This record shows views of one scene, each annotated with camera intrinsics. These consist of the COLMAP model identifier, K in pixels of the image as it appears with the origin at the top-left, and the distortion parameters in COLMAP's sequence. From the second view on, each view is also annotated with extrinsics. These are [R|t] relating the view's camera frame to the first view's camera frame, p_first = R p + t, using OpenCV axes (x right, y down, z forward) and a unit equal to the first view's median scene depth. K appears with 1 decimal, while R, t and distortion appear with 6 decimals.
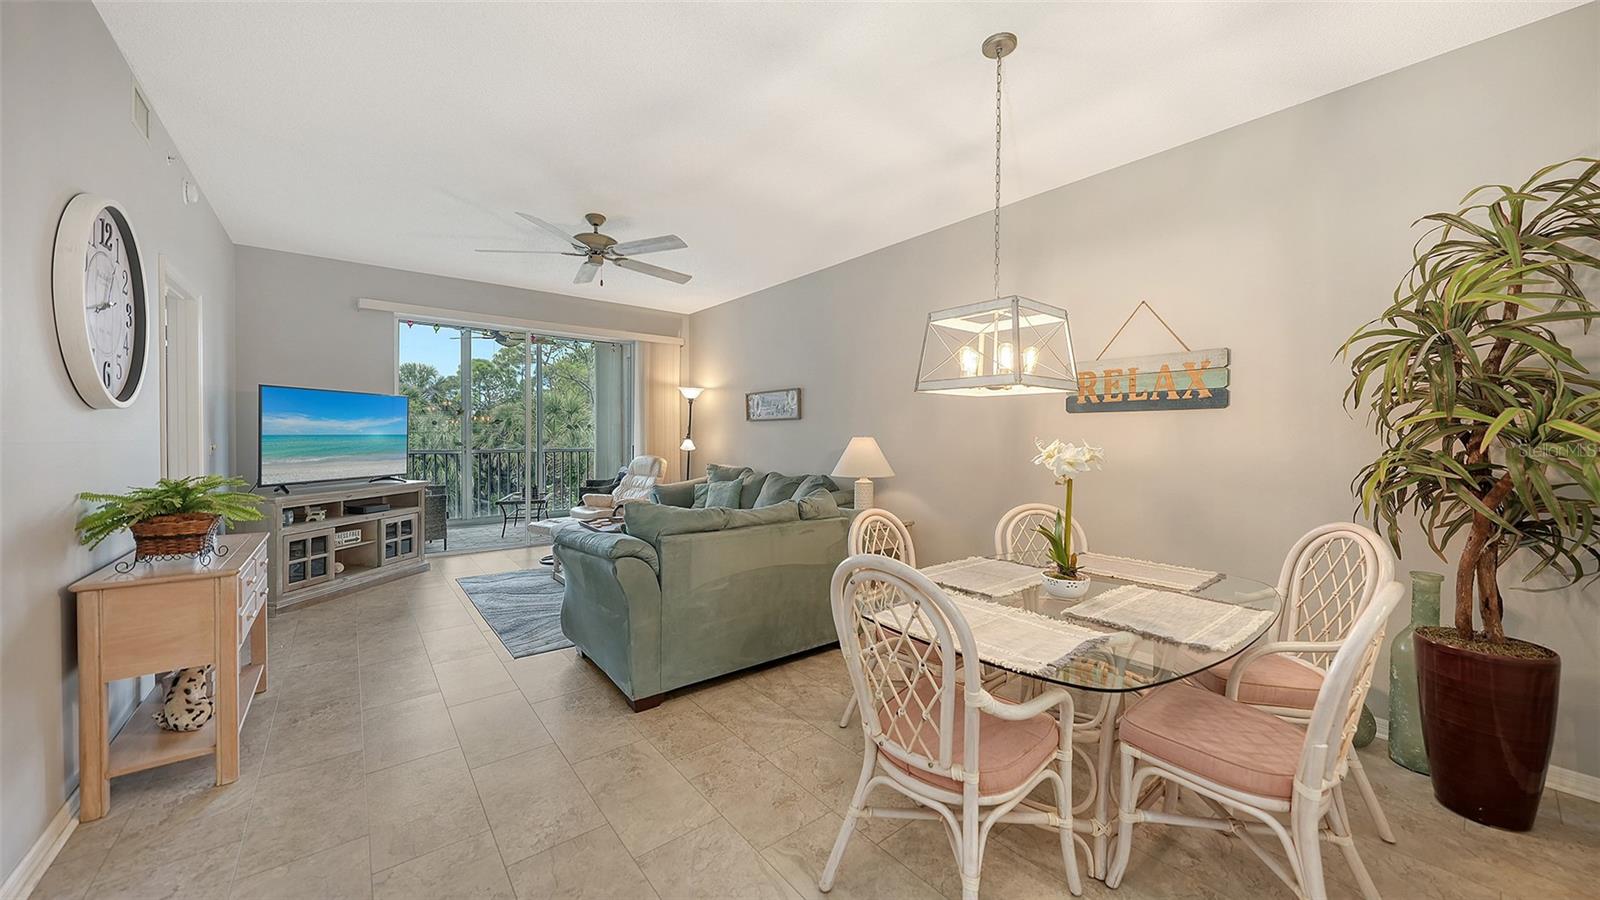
lens RADIAL K [[551.7, 0, 797.2], [0, 551.7, 443.3], [0, 0, 1]] dist [-0.003226, -0.000135]
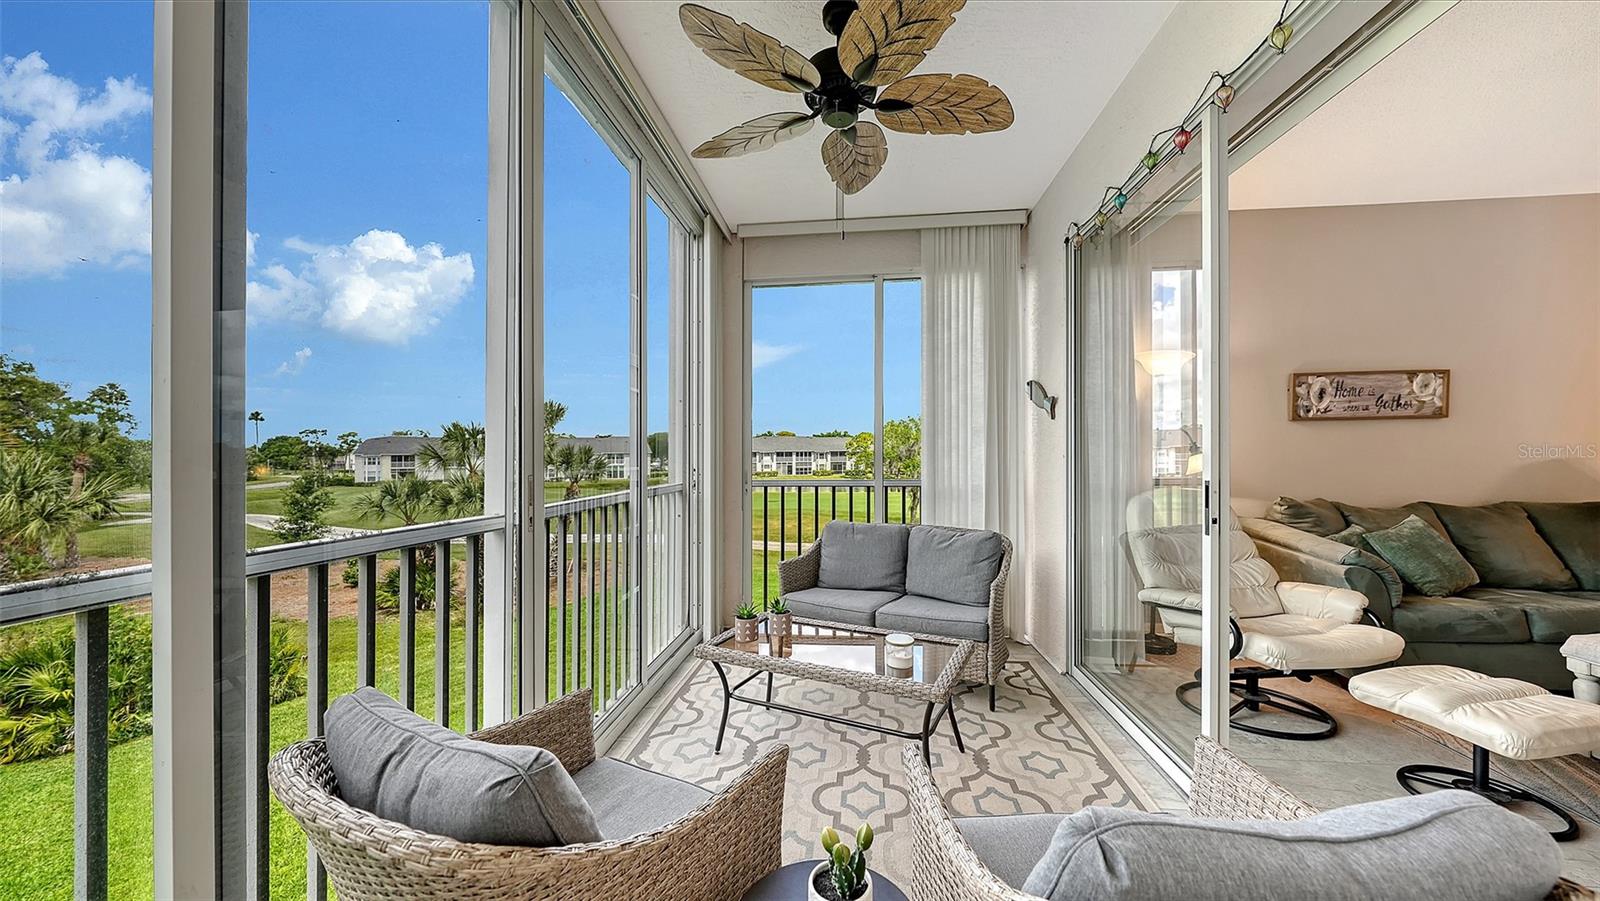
lens RADIAL K [[545.0, 0, 803.4], [0, 545.0, 476.2], [0, 0, 1]] dist [-0.006526, 0.000910]
pose [[0.708099, -0.039280, 0.705019, -1.096986], [0.022790, 0.999203, 0.032780, -0.013321], [-0.705745, -0.007144, 0.708430, 1.188437]]
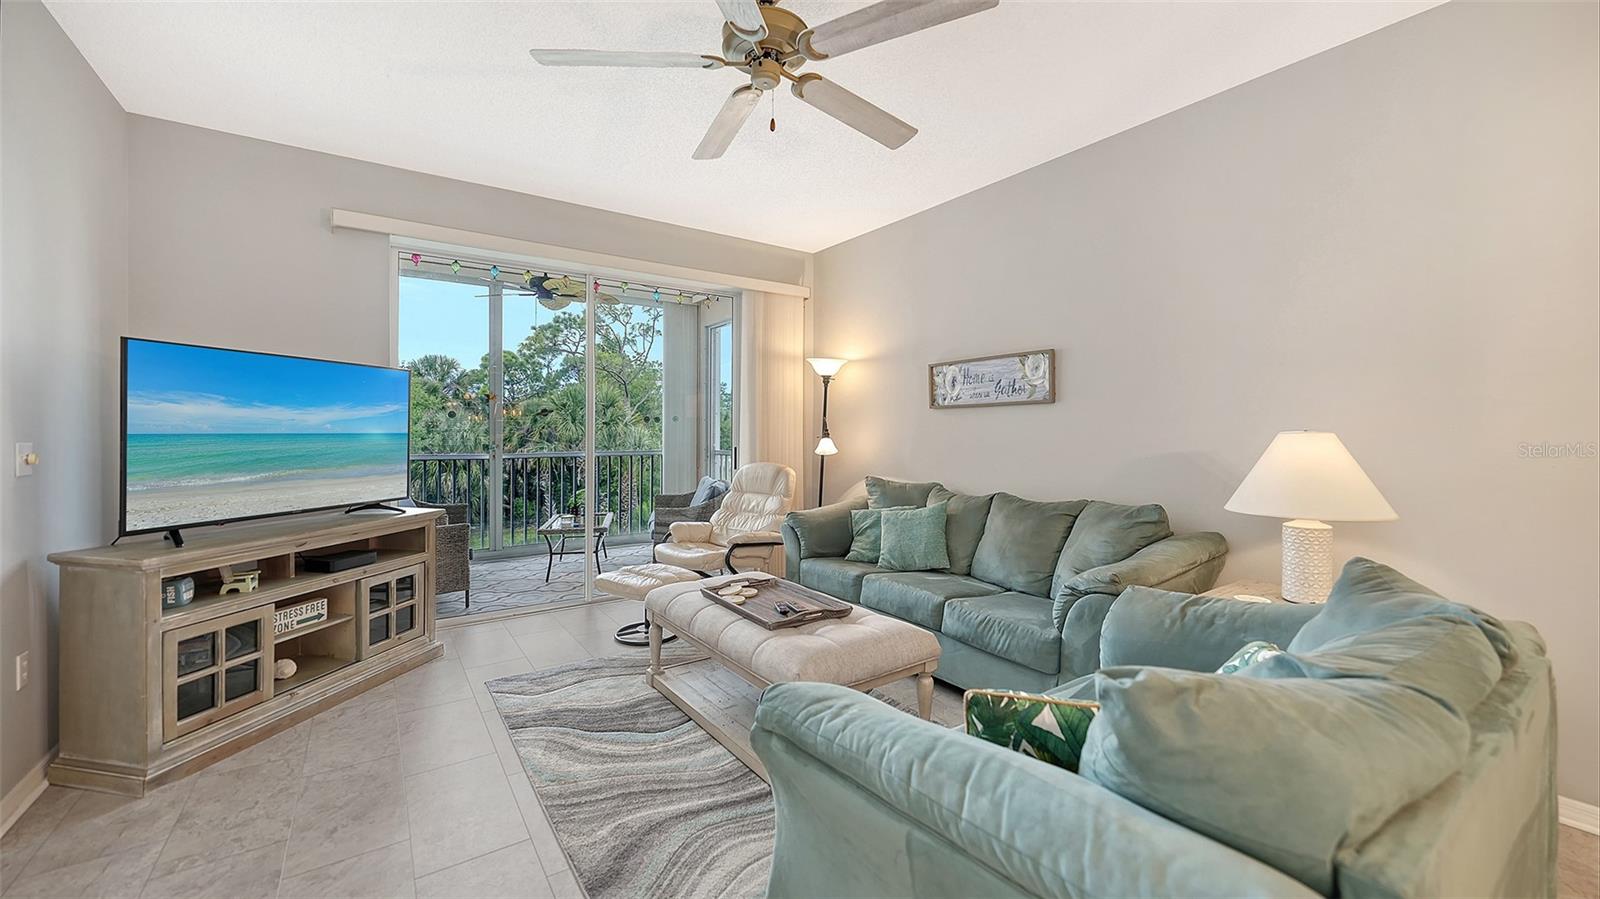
lens RADIAL K [[608.1, 0, 796.6], [0, 608.1, 433.4], [0, 0, 1]] dist [-0.007526, 0.000901]
pose [[0.997464, -0.005344, -0.070972, -0.241472], [0.004454, 0.999909, -0.012697, -0.004784], [0.071034, 0.012349, 0.997397, 0.376547]]
